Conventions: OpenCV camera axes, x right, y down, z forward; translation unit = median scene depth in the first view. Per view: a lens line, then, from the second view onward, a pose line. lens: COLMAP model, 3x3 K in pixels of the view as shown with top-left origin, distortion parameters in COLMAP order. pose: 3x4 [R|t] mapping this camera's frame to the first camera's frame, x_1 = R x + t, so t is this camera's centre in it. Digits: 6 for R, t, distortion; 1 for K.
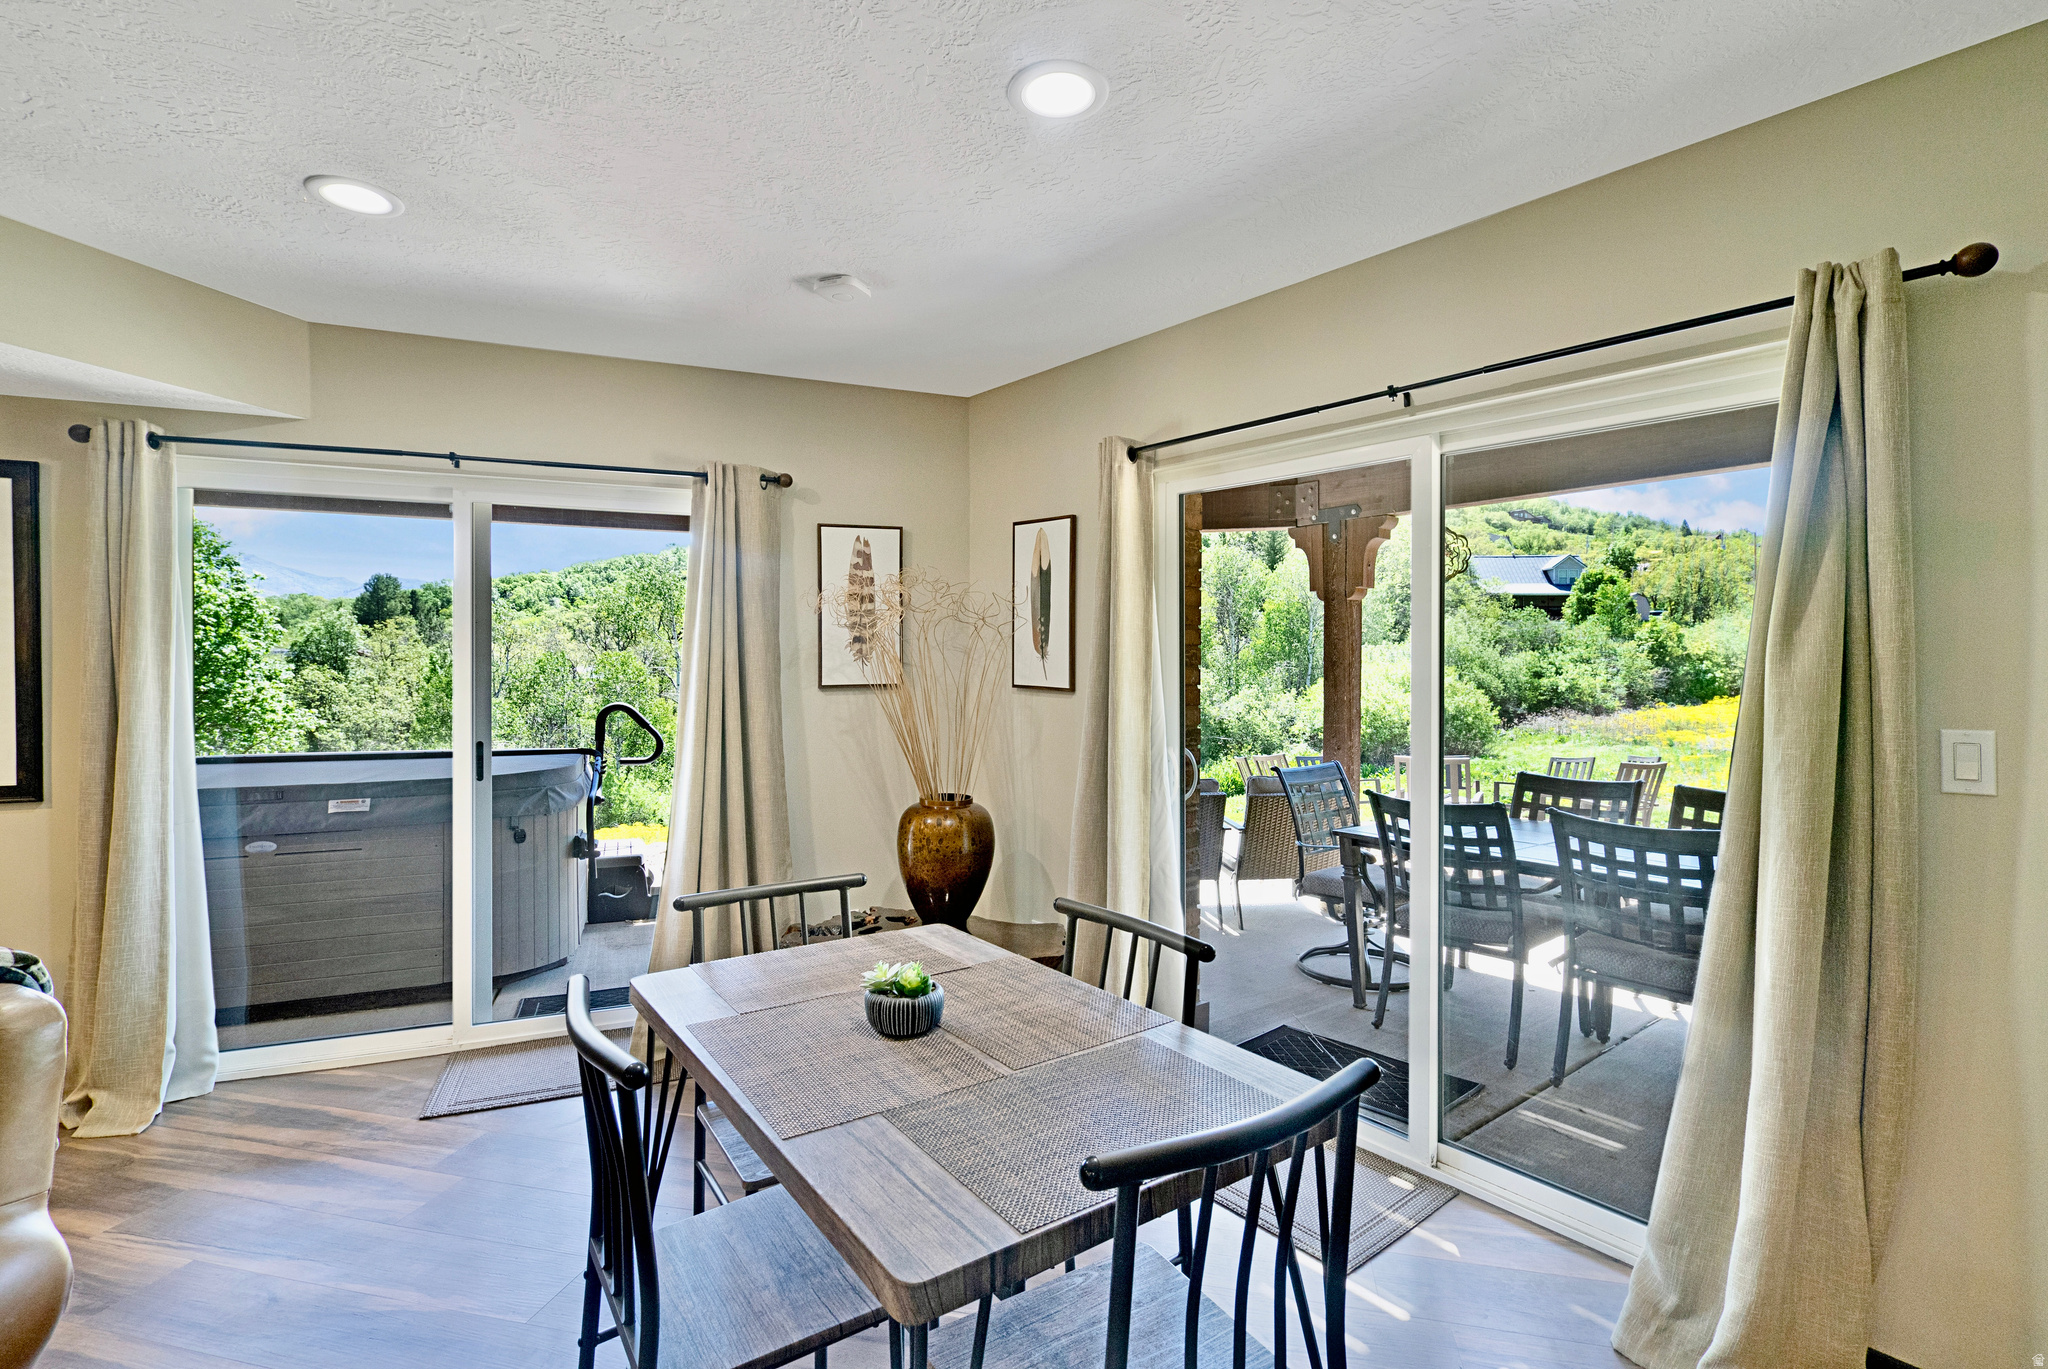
lens RADIAL K [[937.0, 0, 1023.1], [0, 937.0, 674.6], [0, 0, 1]] dist [0.000649, 0.000540]
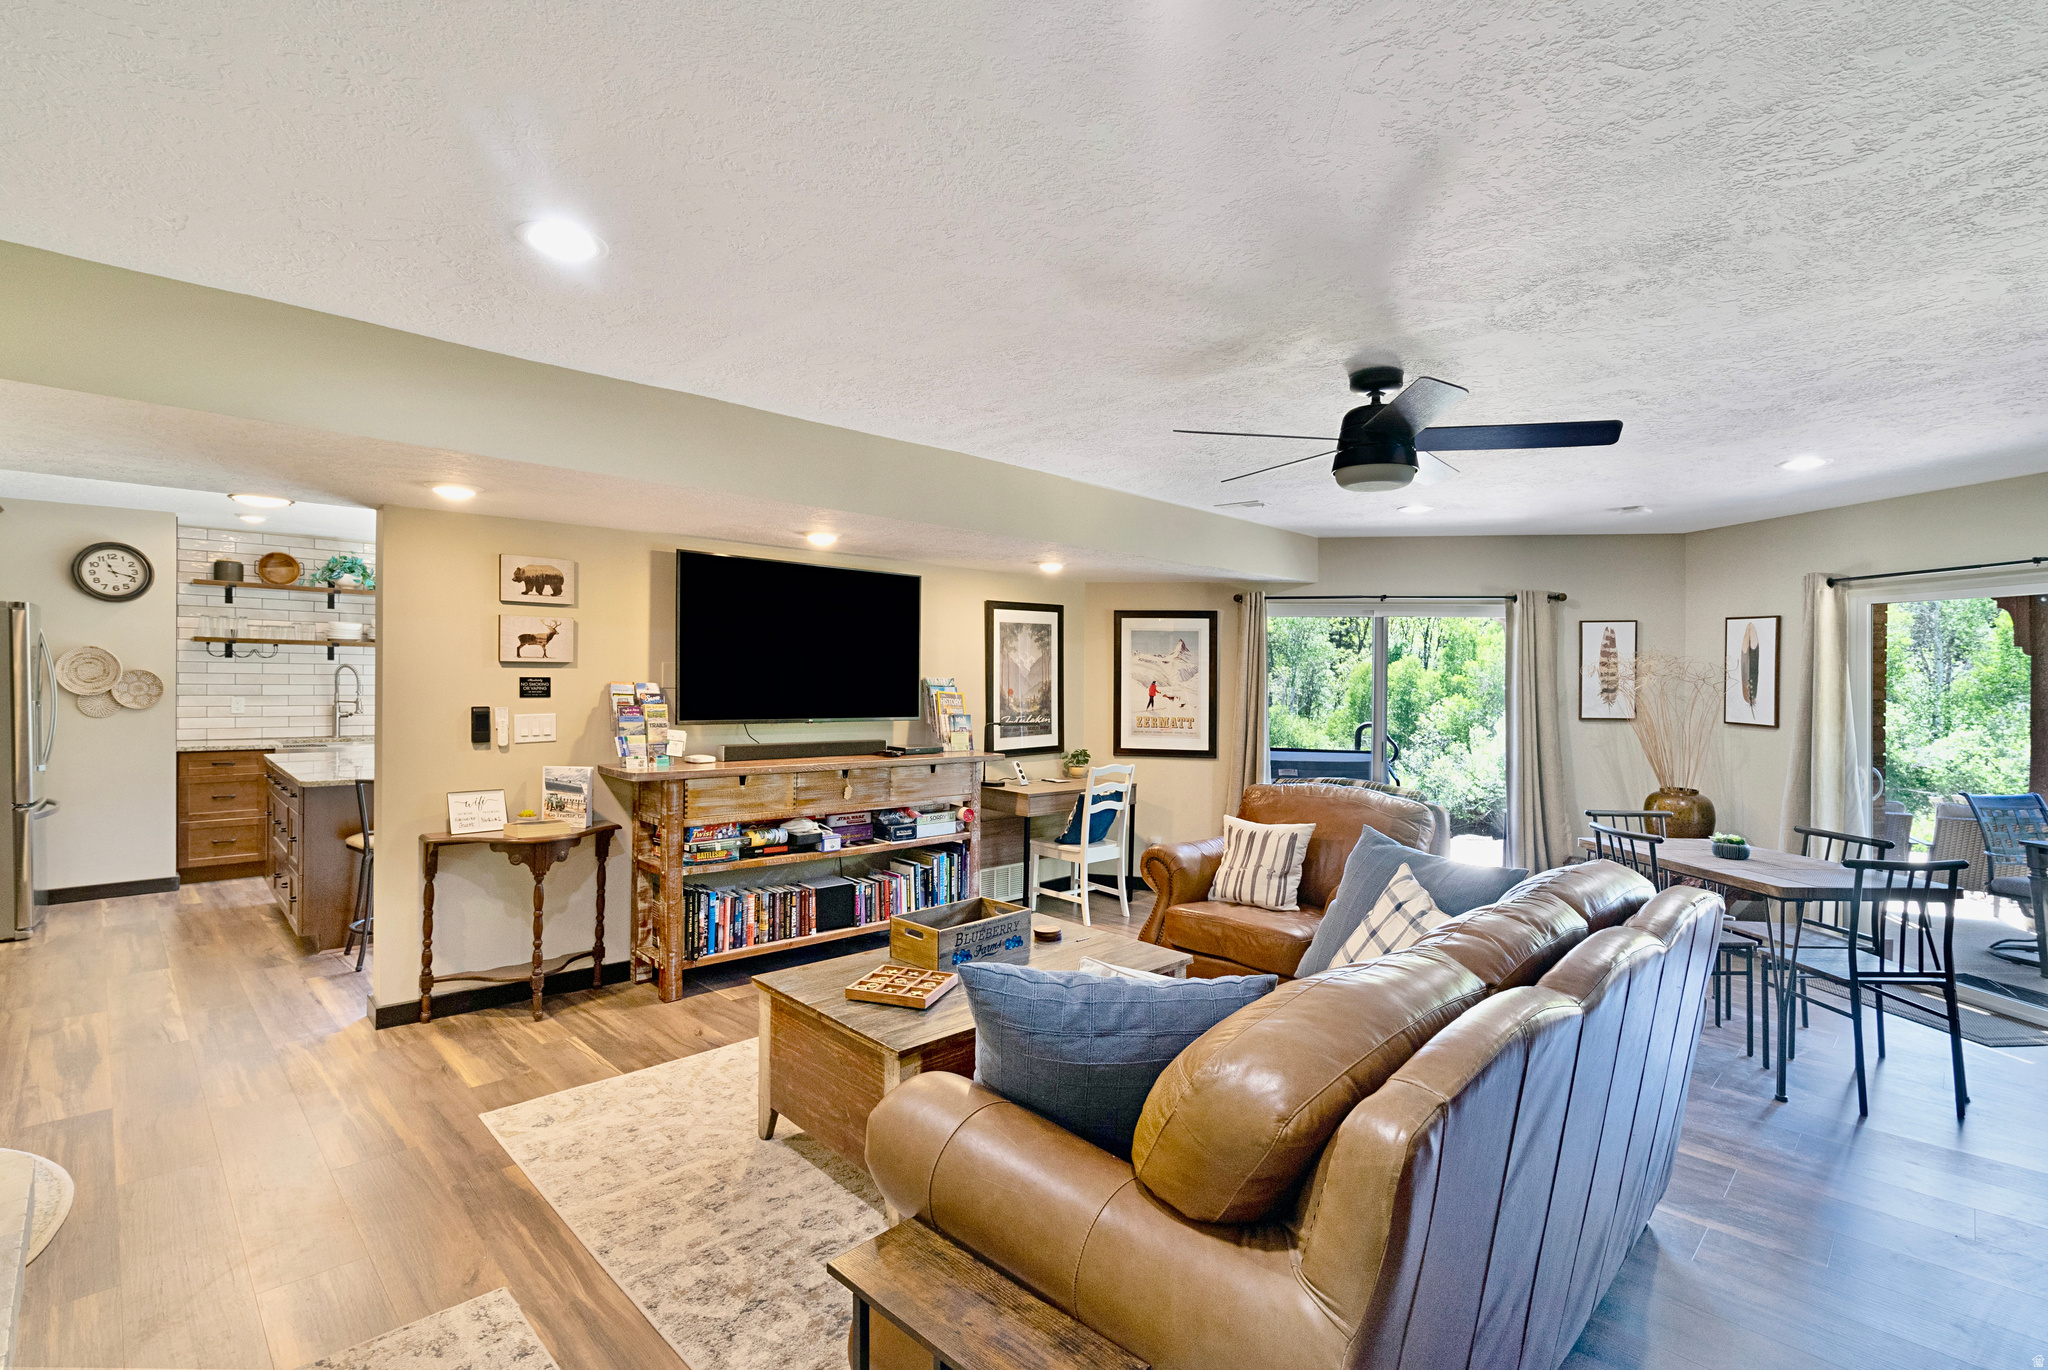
lens RADIAL K [[937.0, 0, 1028.1], [0, 937.0, 674.0], [0, 0, 1]] dist [0.000649, 0.000540]
pose [[0.851082, 0.009631, -0.524945, -0.180543], [-0.021839, 0.999616, -0.017067, -0.016803], [0.524579, 0.025989, 0.850965, -0.941763]]
